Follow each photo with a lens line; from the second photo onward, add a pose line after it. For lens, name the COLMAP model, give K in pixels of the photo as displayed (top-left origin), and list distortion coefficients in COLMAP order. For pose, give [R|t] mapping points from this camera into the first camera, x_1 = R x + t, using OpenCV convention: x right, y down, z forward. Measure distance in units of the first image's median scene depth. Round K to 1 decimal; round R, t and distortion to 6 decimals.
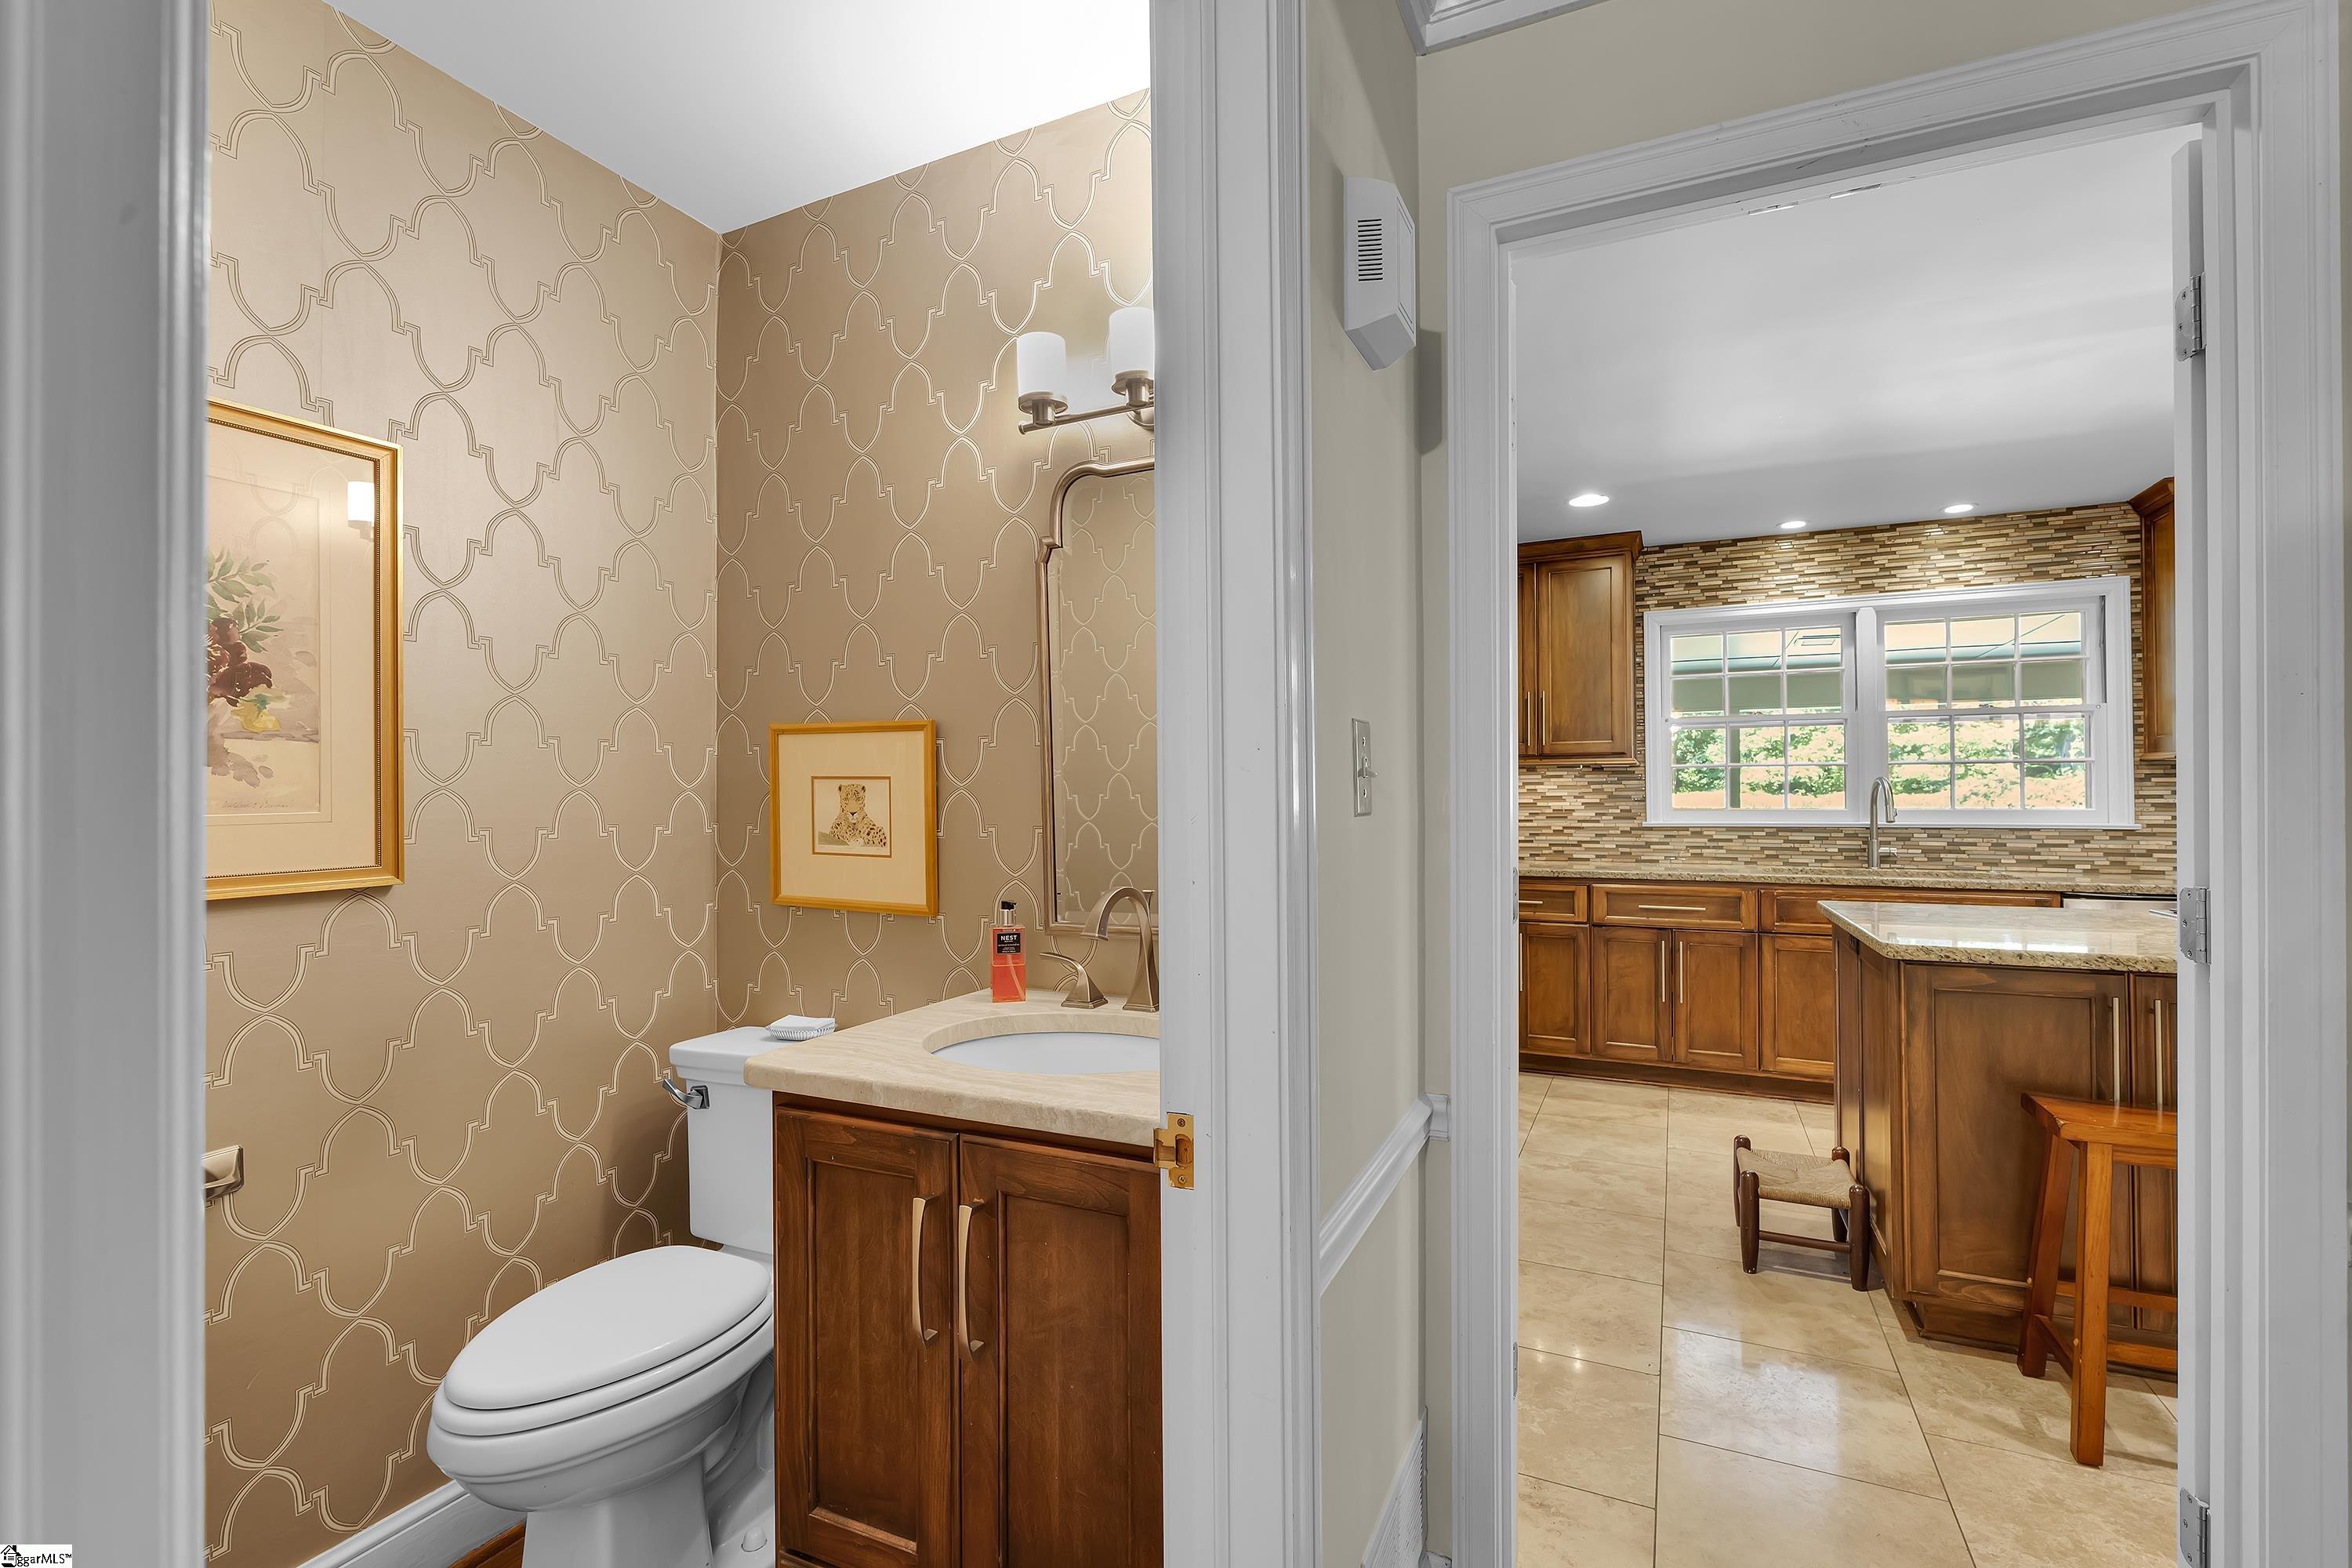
lens RADIAL K [[1022.4, 0, 1186.3], [0, 1022.4, 782.6], [0, 0, 1]] dist [-0.010485, 0.001094]
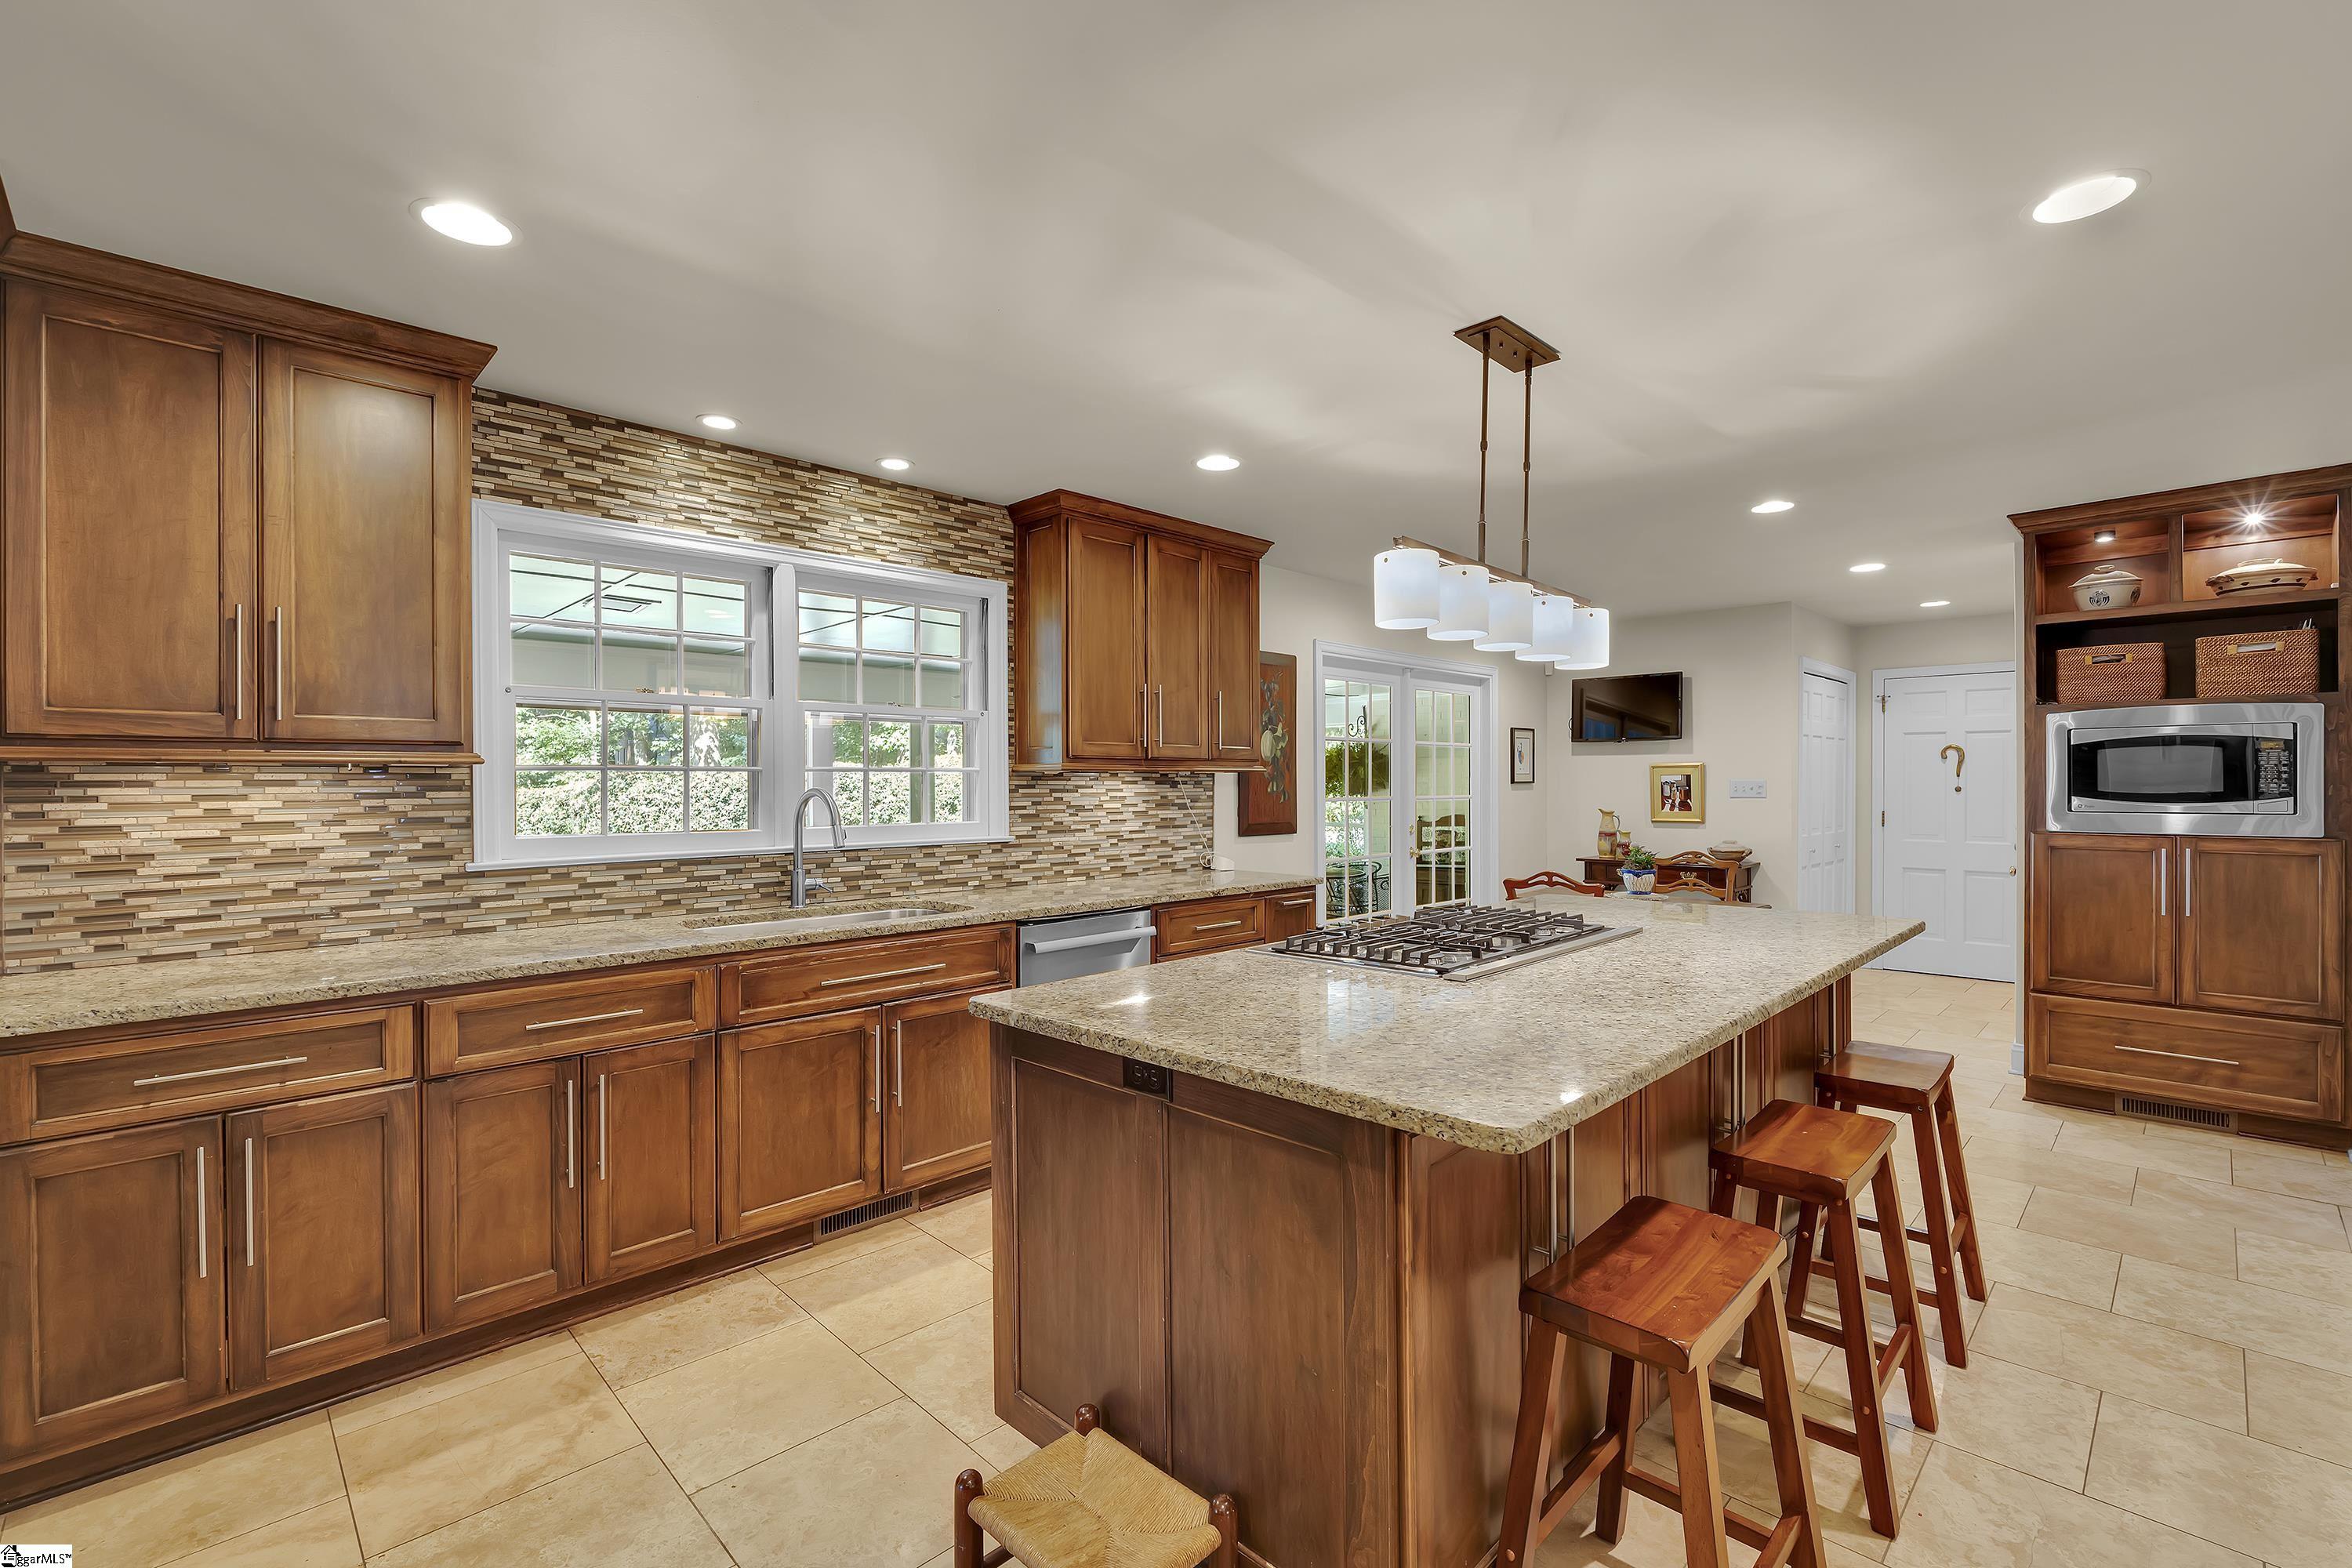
lens RADIAL K [[1022.4, 0, 1155.1], [0, 1022.4, 786.8], [0, 0, 1]] dist [-0.010485, 0.001094]
pose [[0.351643, -0.001783, 0.936133, 0.052561], [-0.009771, 0.999937, 0.005574, -0.012686], [-0.936083, -0.011107, 0.351603, 0.482112]]
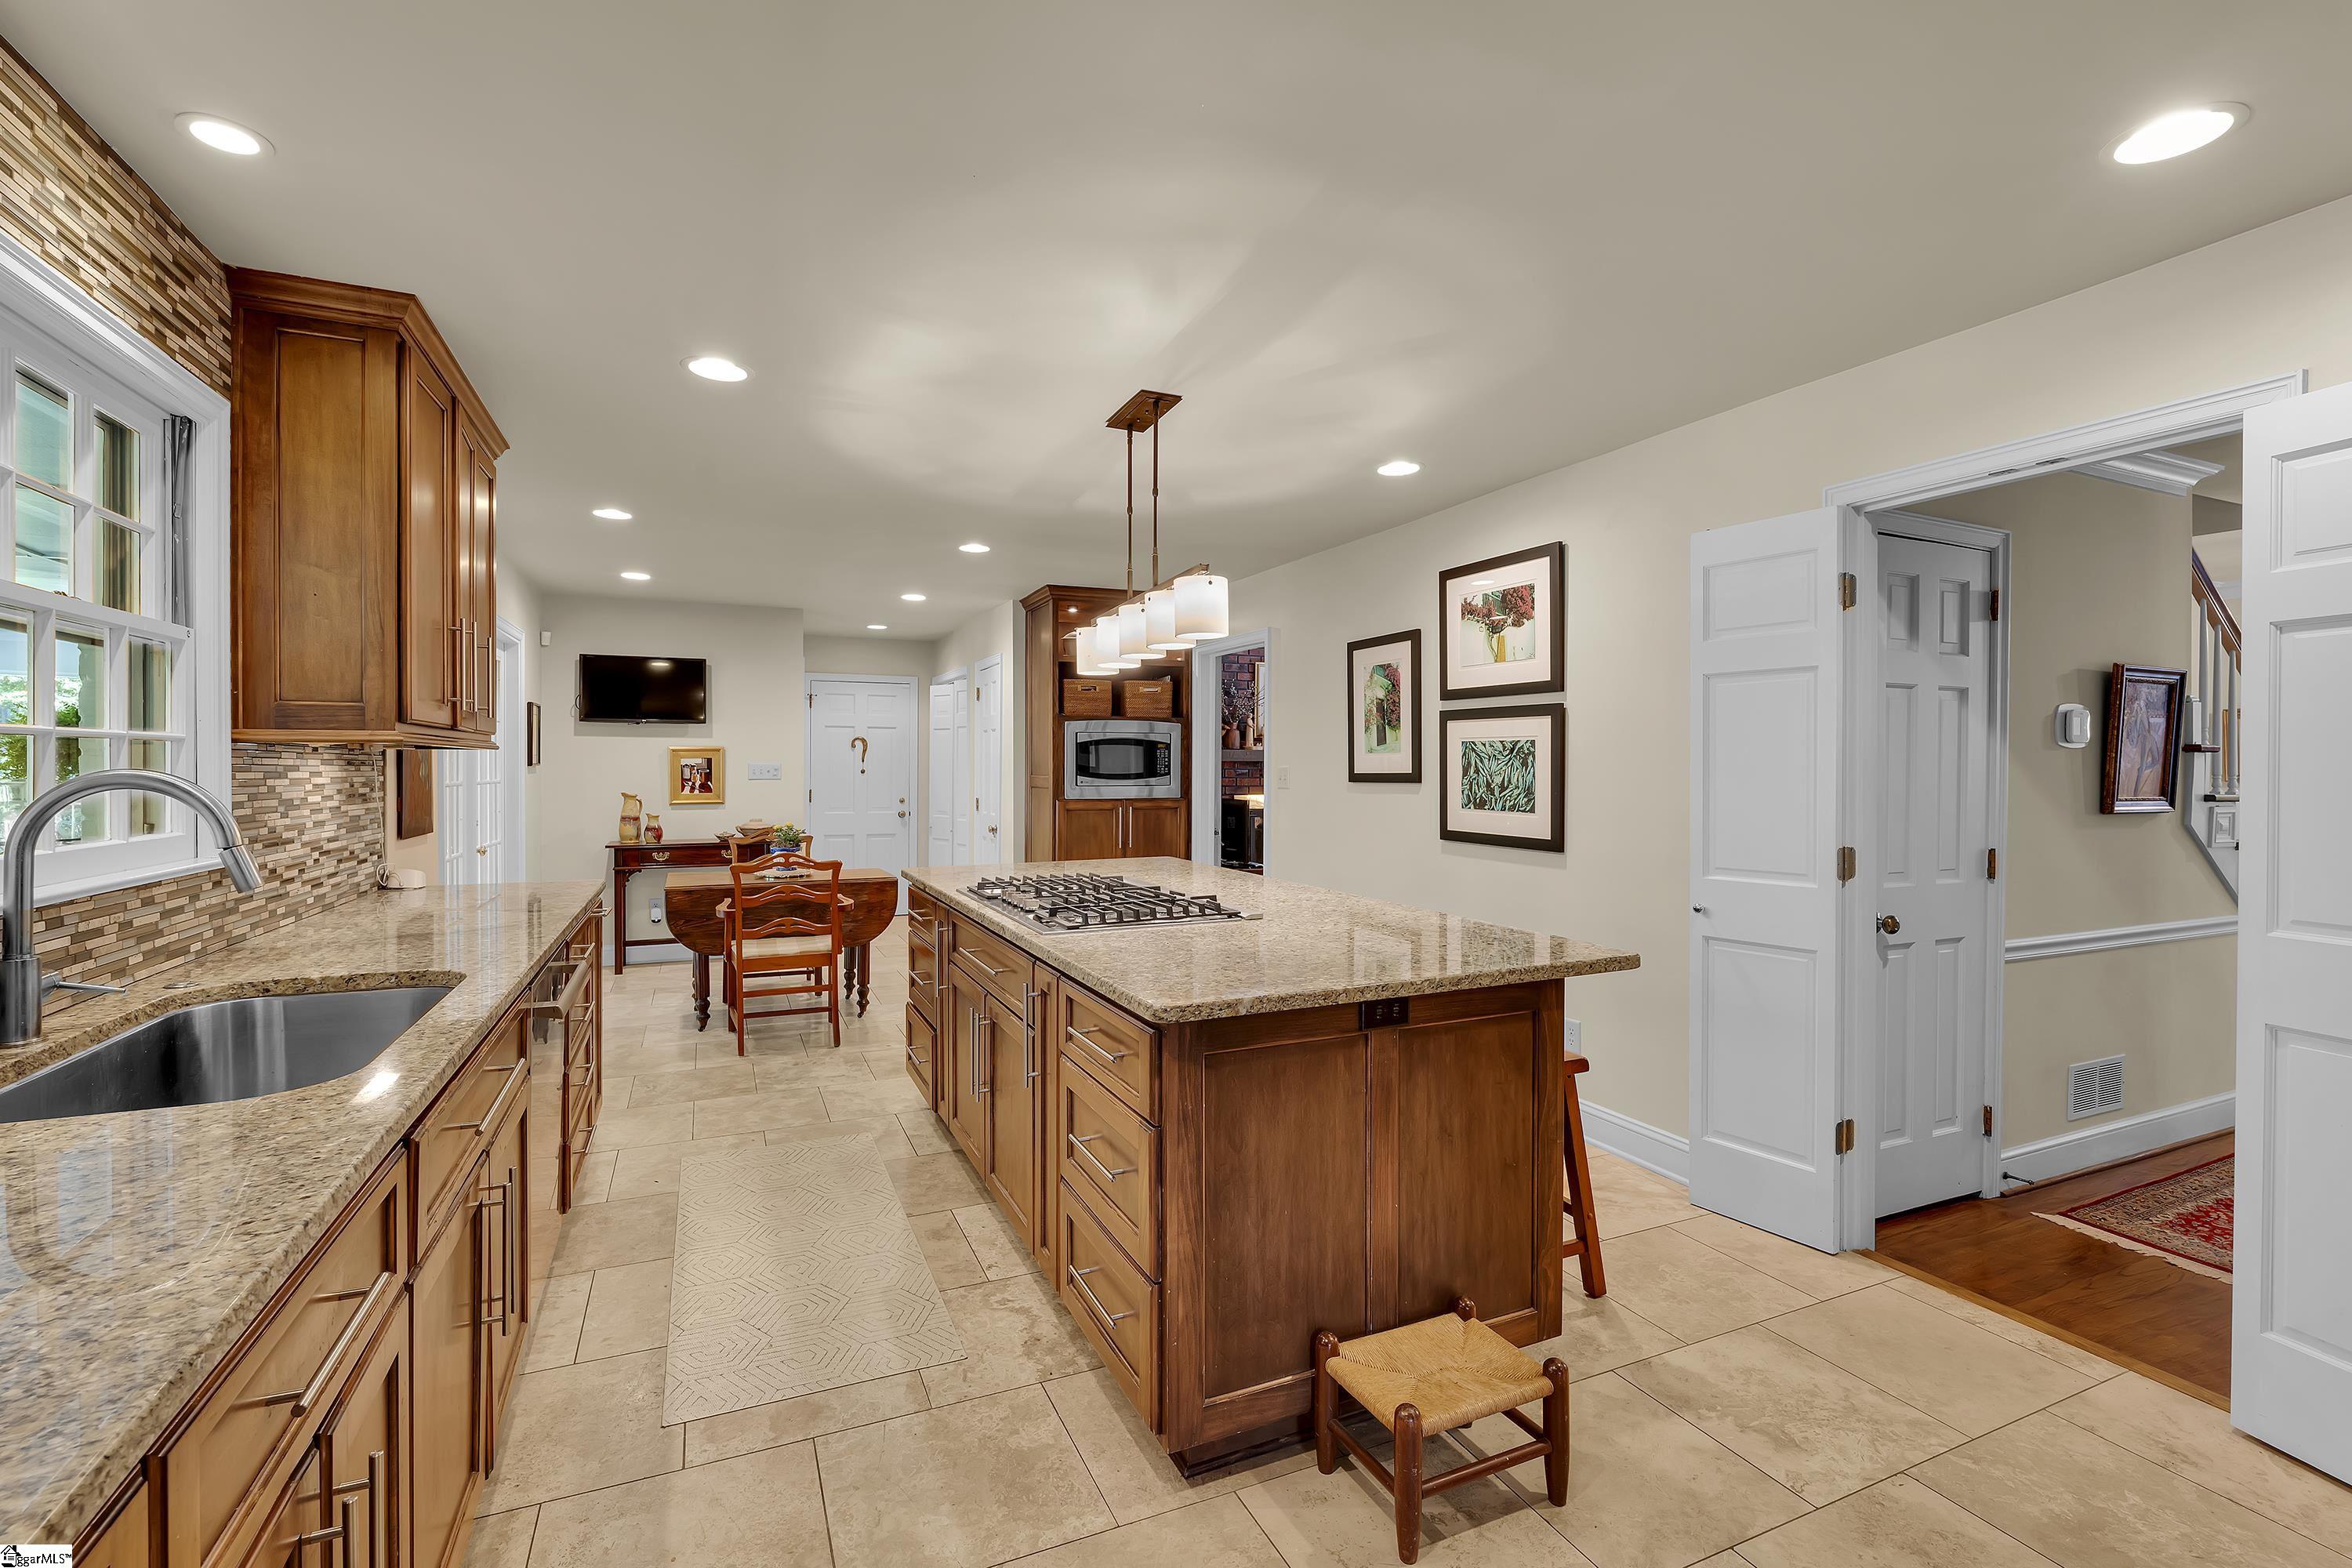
lens RADIAL K [[1022.4, 0, 1166.7], [0, 1022.4, 768.5], [0, 0, 1]] dist [-0.010485, 0.001094]
pose [[-0.753627, -0.001975, 0.657299, 0.176641], [-0.010674, 0.999900, -0.009234, -0.006339], [-0.657216, -0.013975, -0.753573, 1.005116]]
